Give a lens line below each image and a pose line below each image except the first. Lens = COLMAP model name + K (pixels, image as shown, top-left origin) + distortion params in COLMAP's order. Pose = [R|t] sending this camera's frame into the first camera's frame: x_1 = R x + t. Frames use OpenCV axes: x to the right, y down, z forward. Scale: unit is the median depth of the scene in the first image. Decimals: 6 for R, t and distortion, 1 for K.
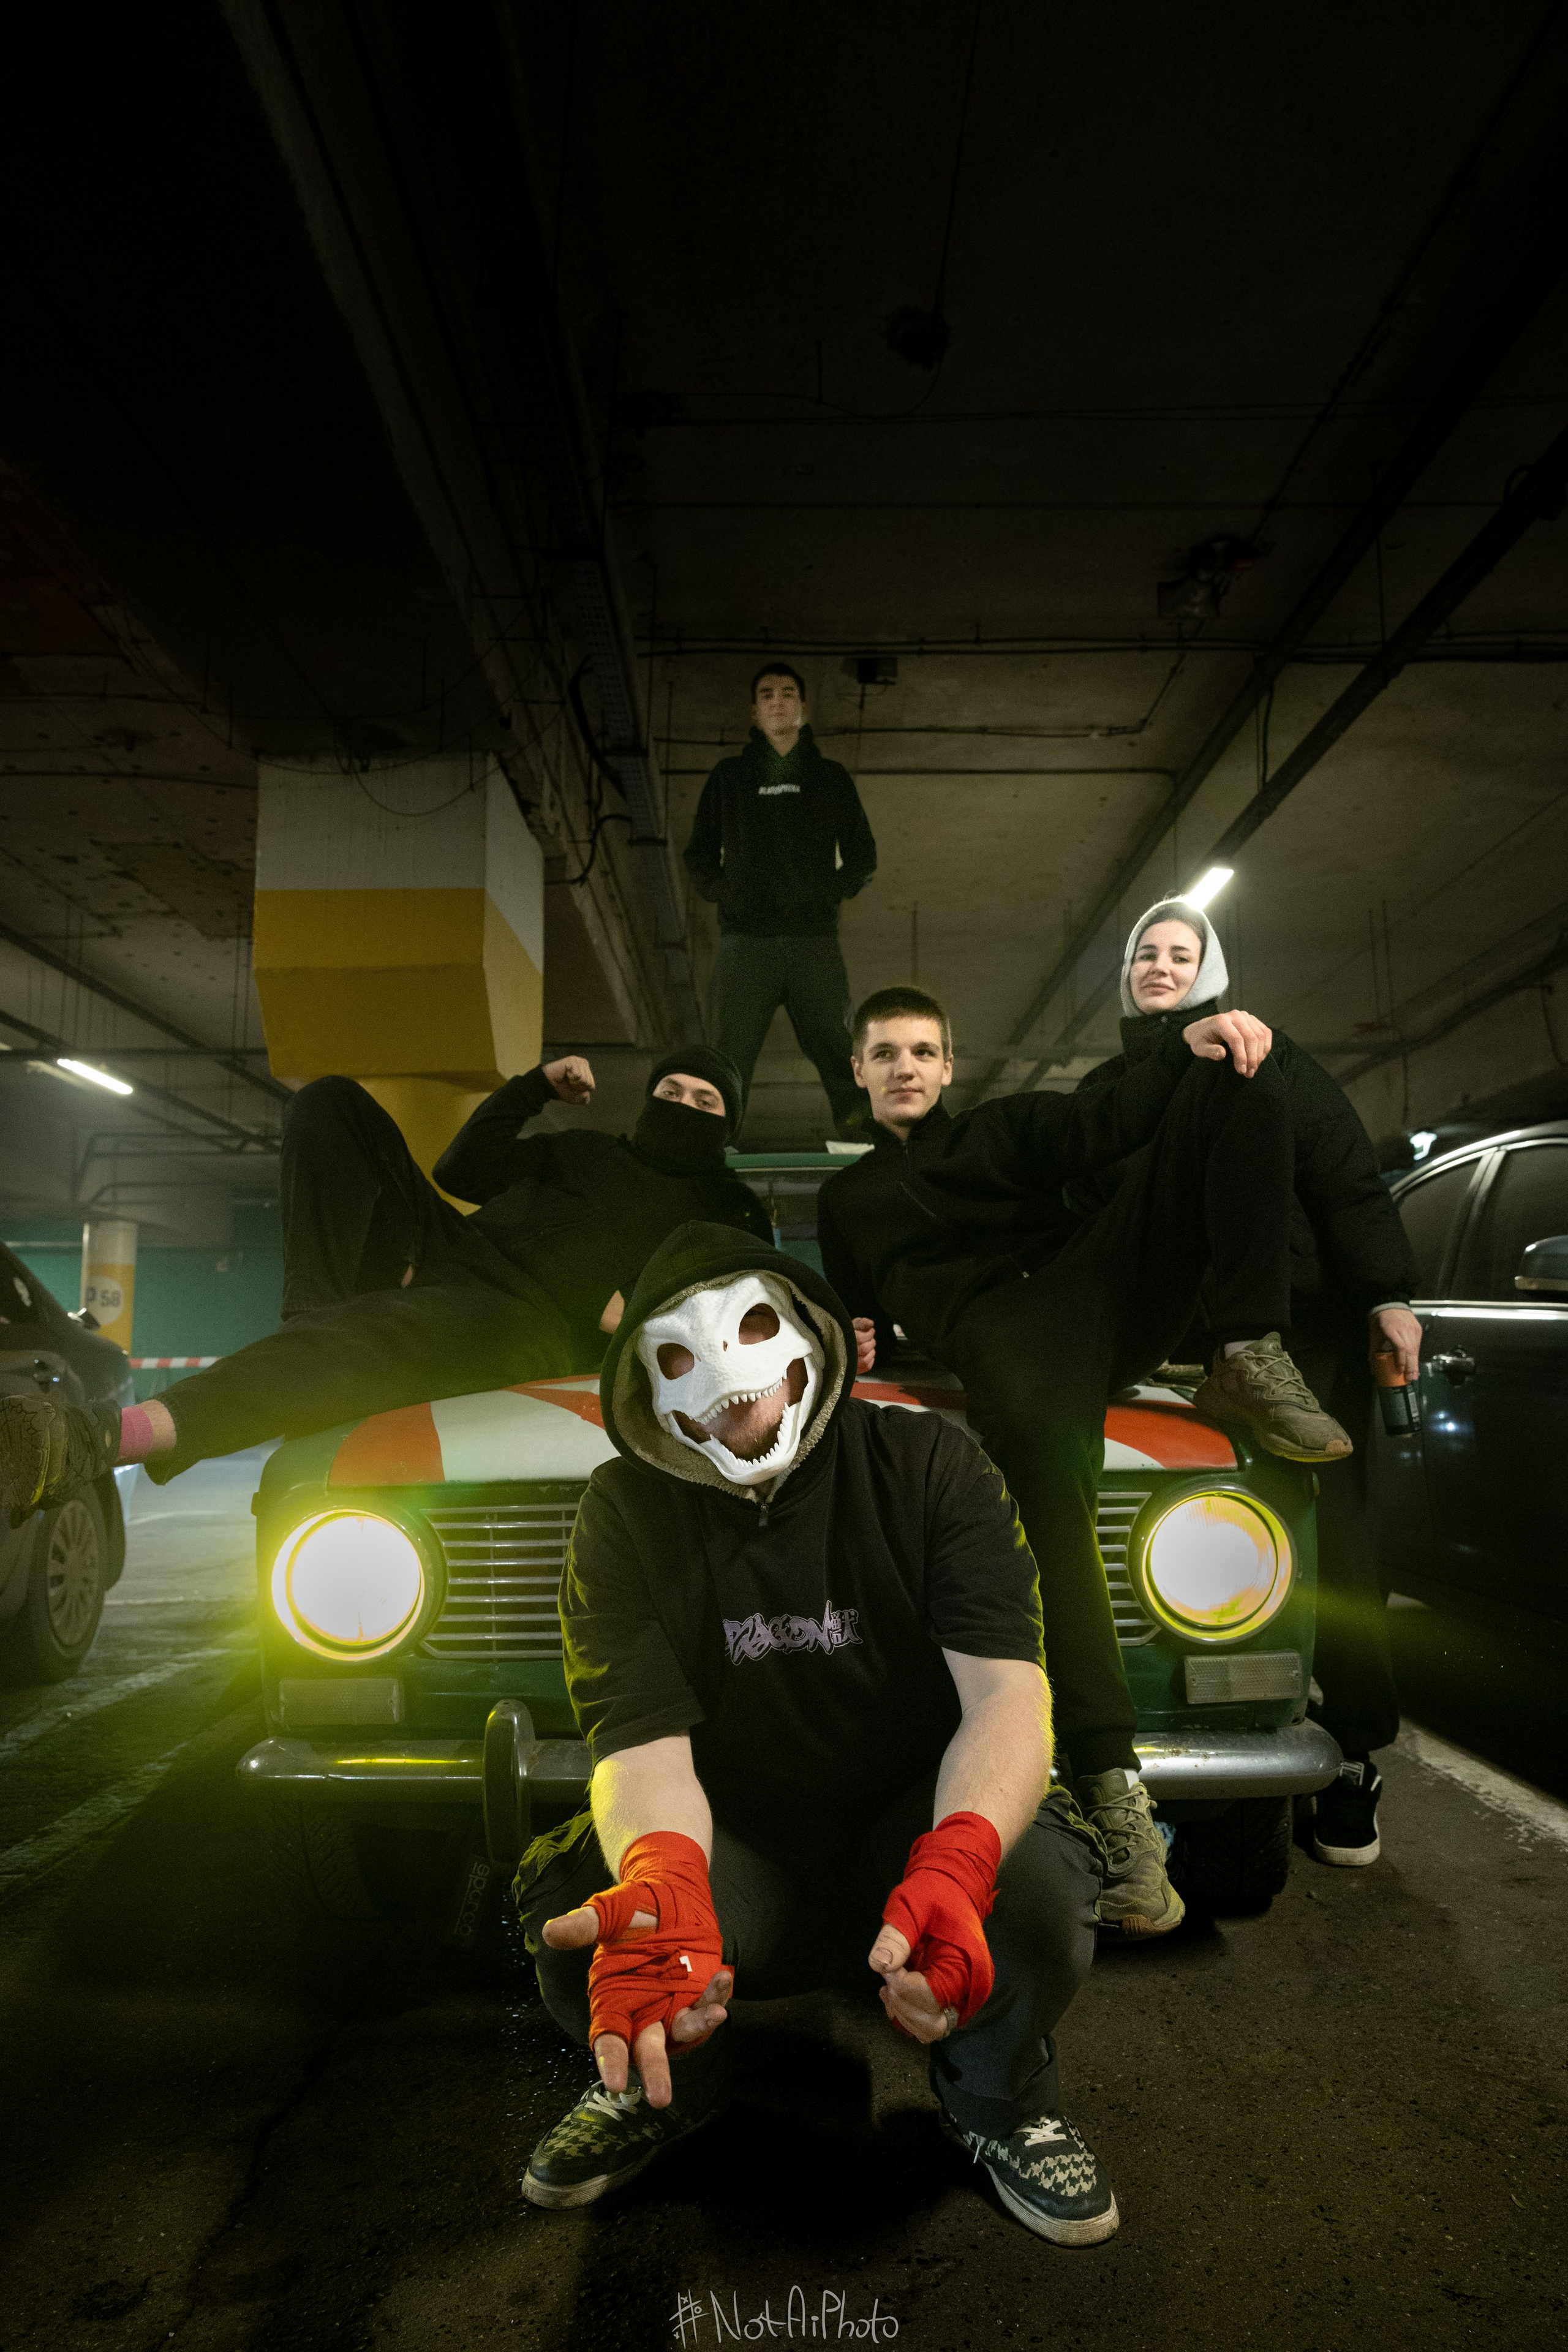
lens RADIAL K [[1581.6, 0, 784.0], [0, 1581.6, 1176.0], [0, 0, 1]] dist [0.001720, 0.000326]
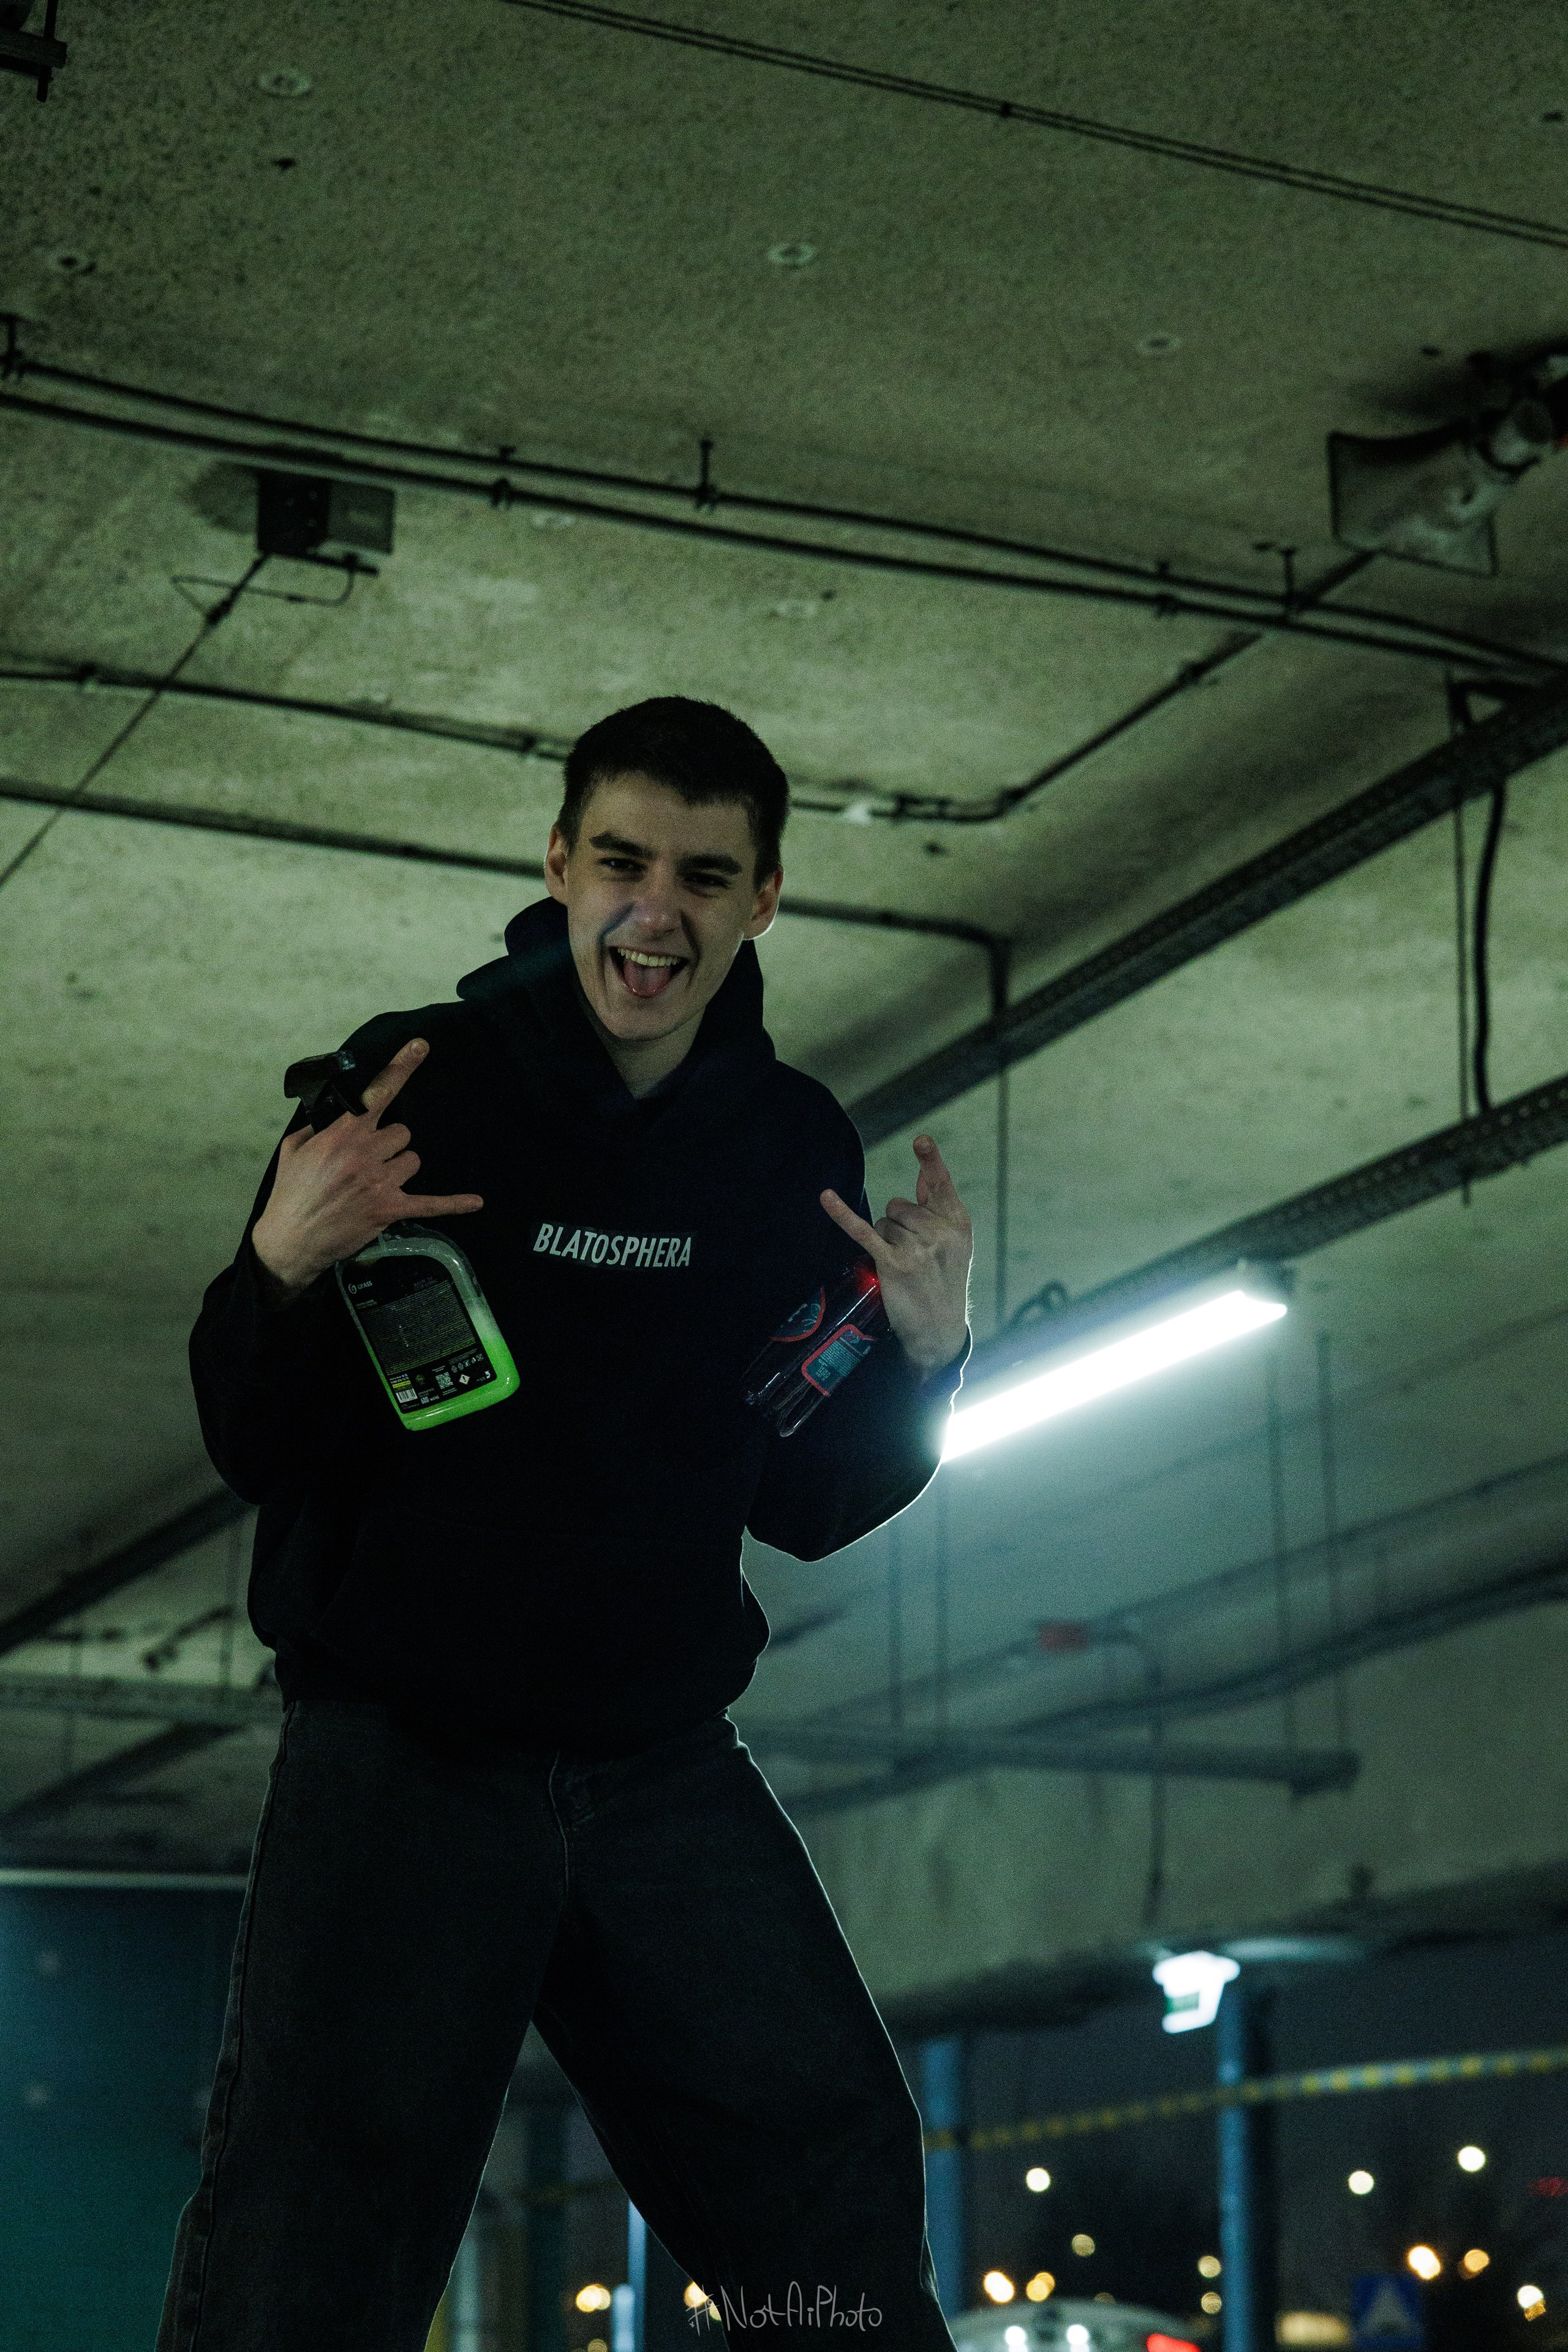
lens RADIAL K [[4507.7, 0, 784.0], [0, 4507.7, 1176.0], [0, 0, 1]] dist [-0.021724, 2.505292]
pose [[0.913806, 0.113947, 0.389838, -0.169284], [-0.054473, 0.985551, -0.160382, -0.057028], [-0.402480, 0.125323, 0.906810, 0.181407]]
